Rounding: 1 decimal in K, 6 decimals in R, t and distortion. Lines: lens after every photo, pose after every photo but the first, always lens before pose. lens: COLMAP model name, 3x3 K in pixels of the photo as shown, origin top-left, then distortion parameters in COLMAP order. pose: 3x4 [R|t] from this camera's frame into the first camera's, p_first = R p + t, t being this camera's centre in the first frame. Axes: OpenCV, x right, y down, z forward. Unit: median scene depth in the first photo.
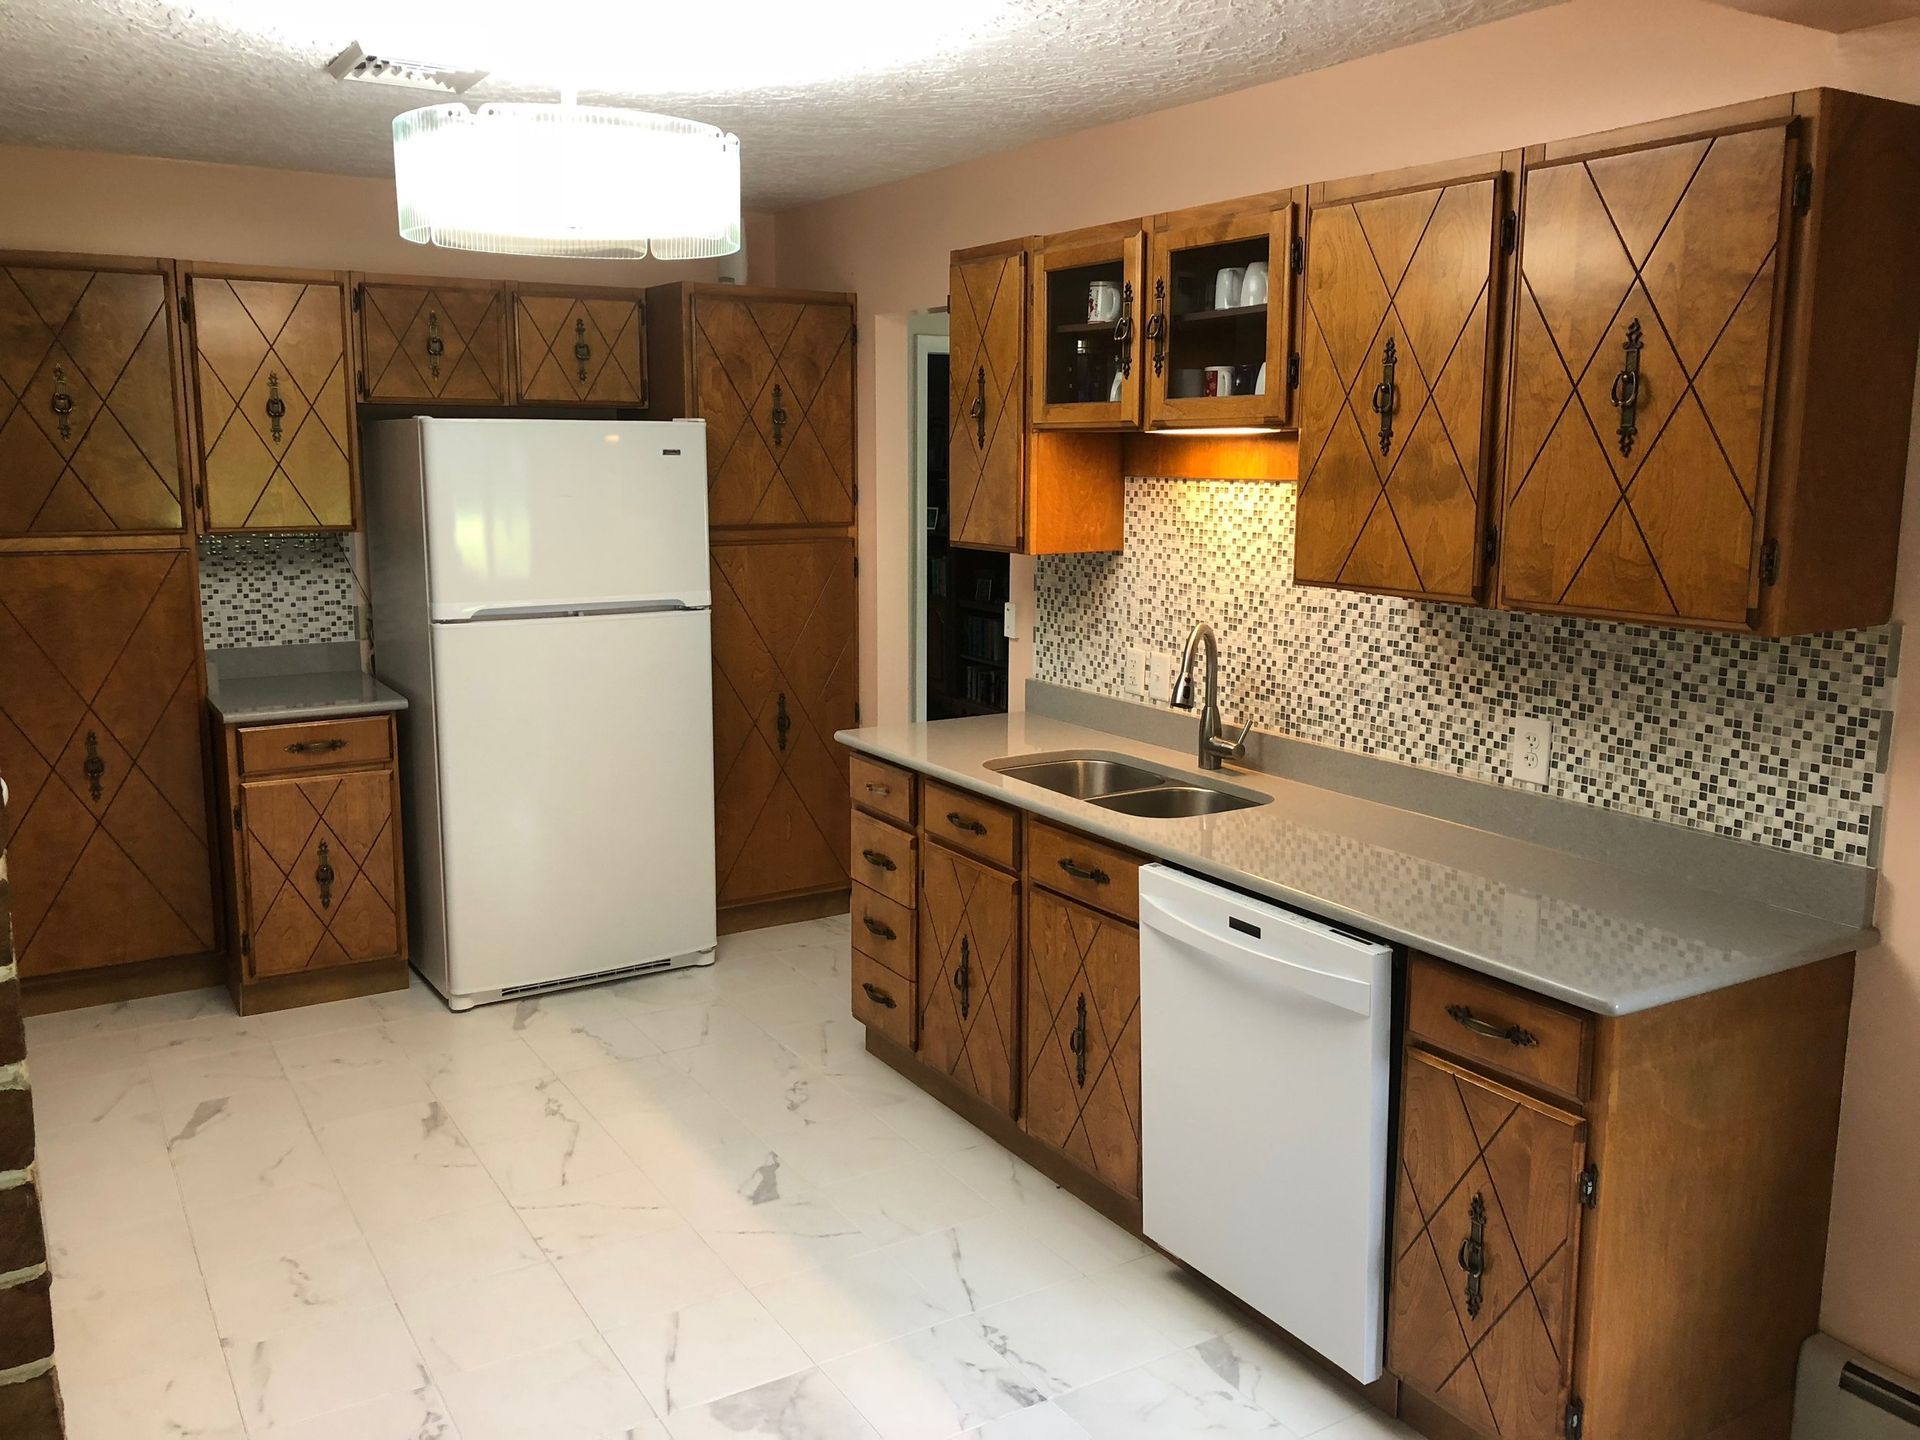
lens RADIAL K [[1580.3, 0, 966.8], [0, 1580.3, 710.3], [0, 0, 1]] dist [0.040722, -0.045908]
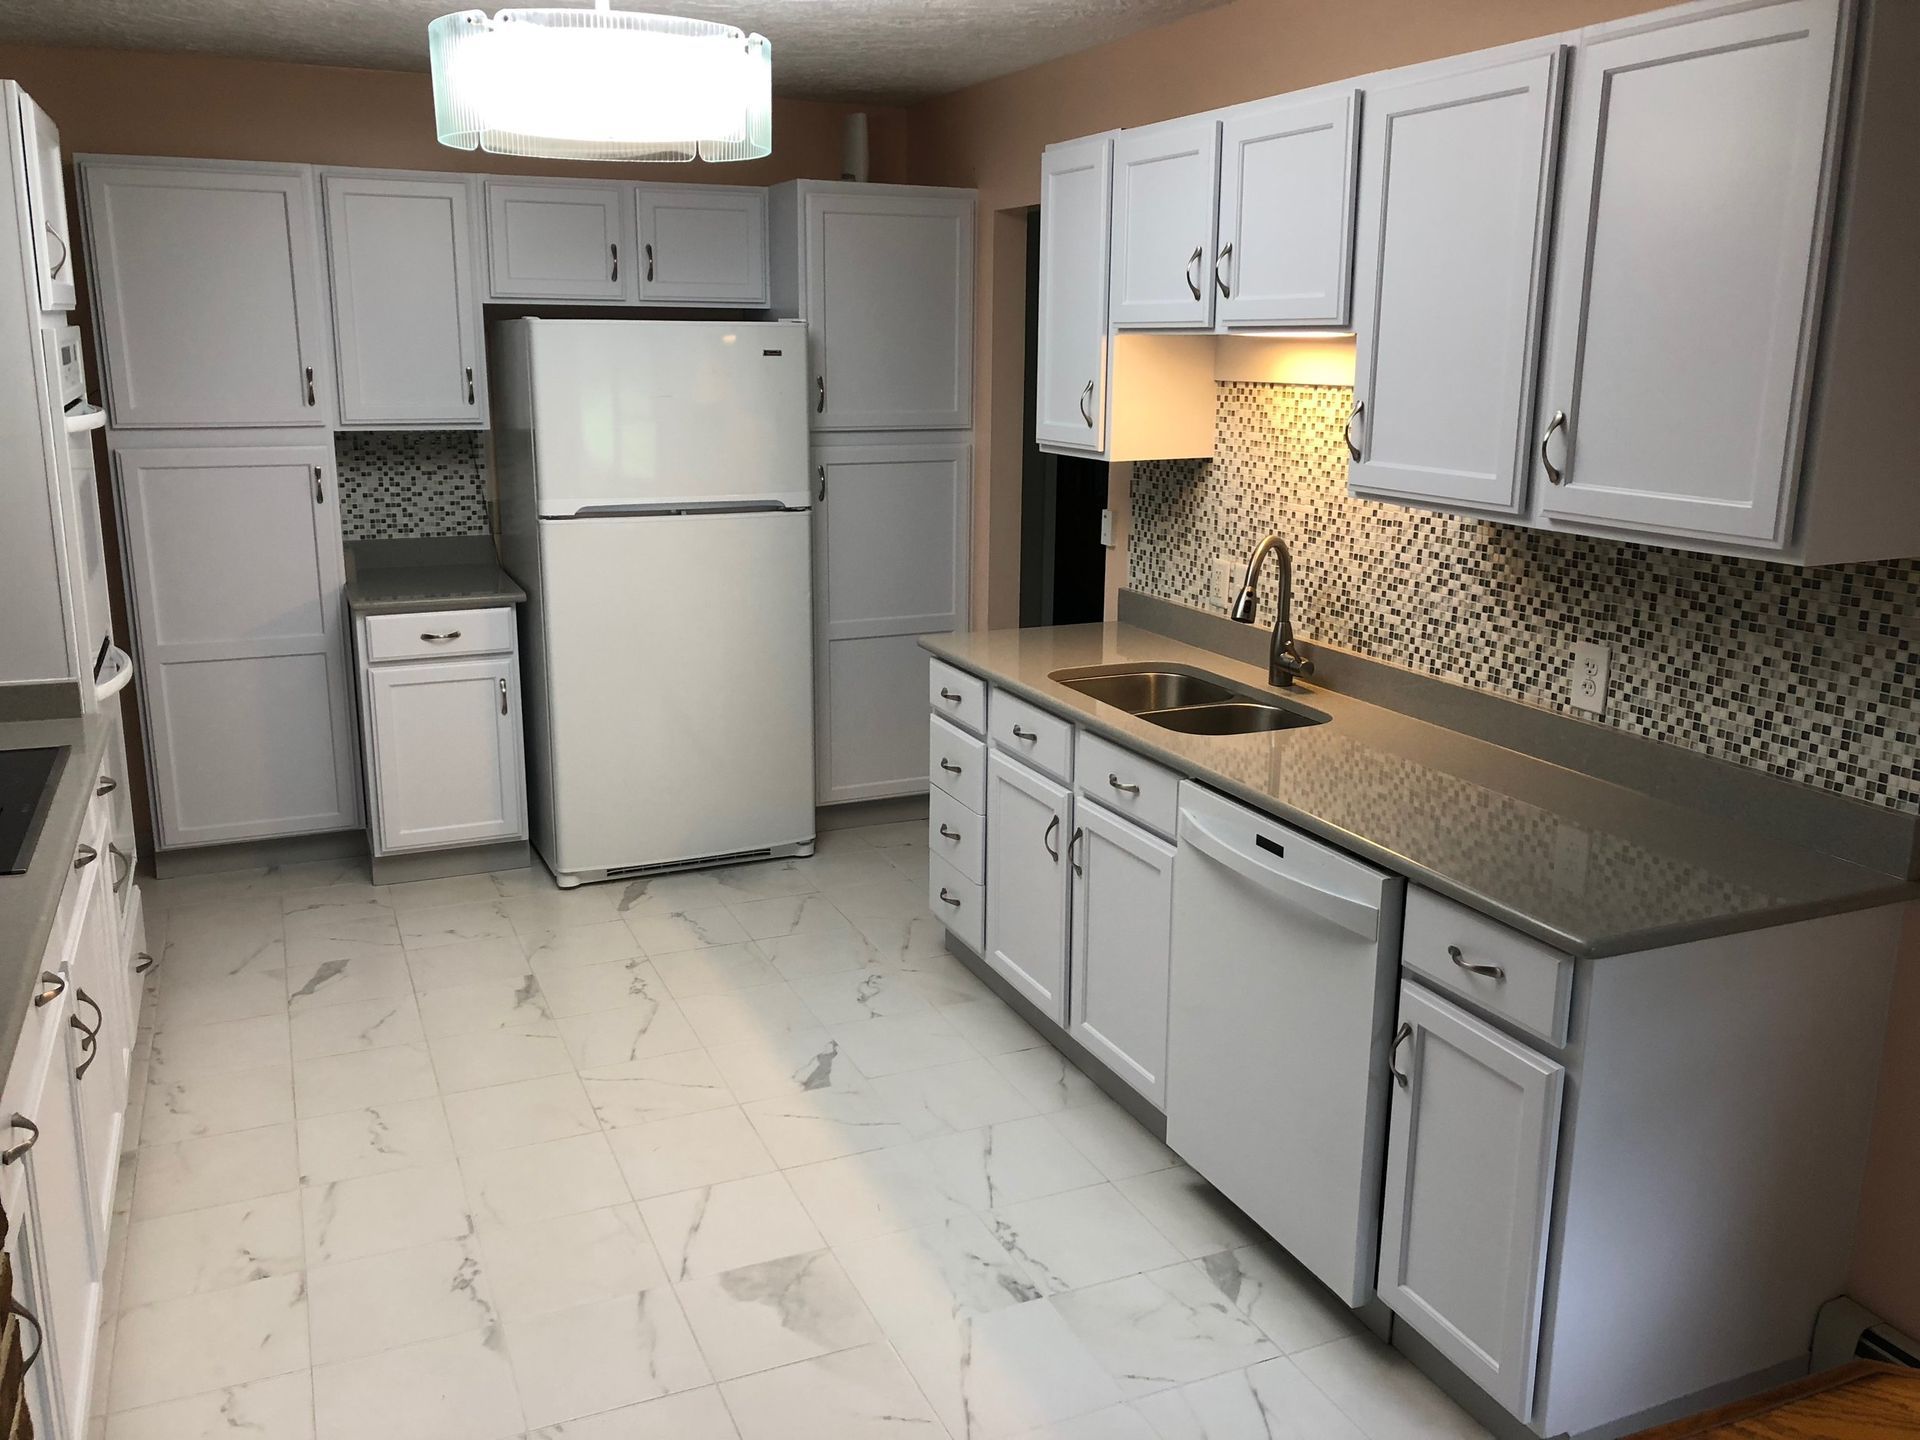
lens RADIAL K [[1580.3, 0, 960.0], [0, 1580.3, 715.9], [0, 0, 1]] dist [0.040722, -0.045908]
pose [[0.990095, 0.035123, -0.135933, 0.103748], [-0.025943, 0.997298, 0.068722, -0.006911], [0.137979, -0.064515, 0.988332, 0.005764]]
